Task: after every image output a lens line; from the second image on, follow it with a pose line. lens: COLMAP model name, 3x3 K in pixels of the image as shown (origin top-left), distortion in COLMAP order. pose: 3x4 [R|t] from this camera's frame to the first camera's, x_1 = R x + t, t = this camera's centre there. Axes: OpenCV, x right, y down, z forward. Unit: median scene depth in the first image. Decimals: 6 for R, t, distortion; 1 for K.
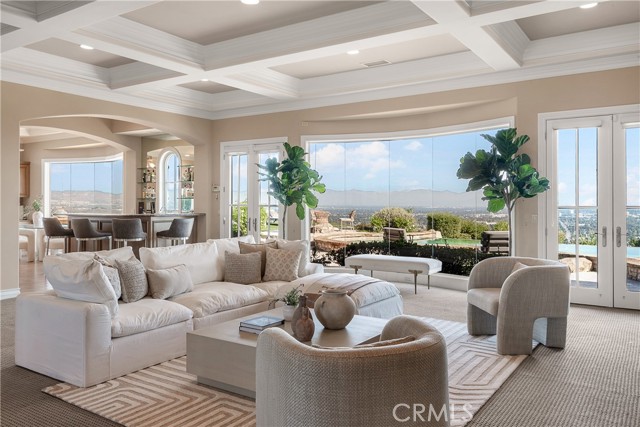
lens RADIAL K [[510.9, 0, 307.7], [0, 510.9, 197.7], [0, 0, 1]] dist [0.062339, -0.006379]
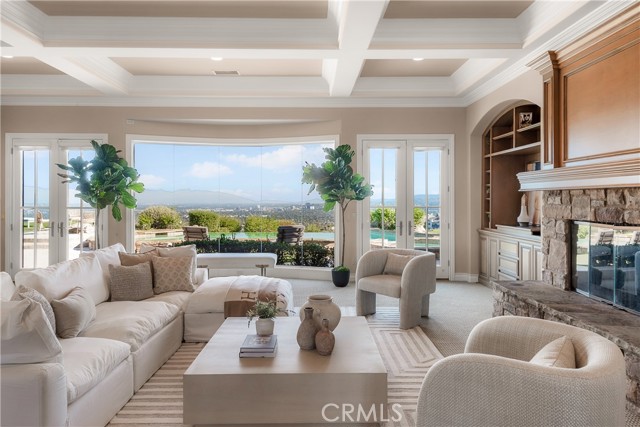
lens RADIAL K [[428.7, 0, 318.7], [0, 428.7, 200.3], [0, 0, 1]] dist [0.035420, -0.000241]
pose [[0.819429, -0.003939, 0.573167, -0.242477], [-0.002070, 0.999950, 0.009830, -0.009214], [-0.573177, -0.009241, 0.819379, 0.177953]]
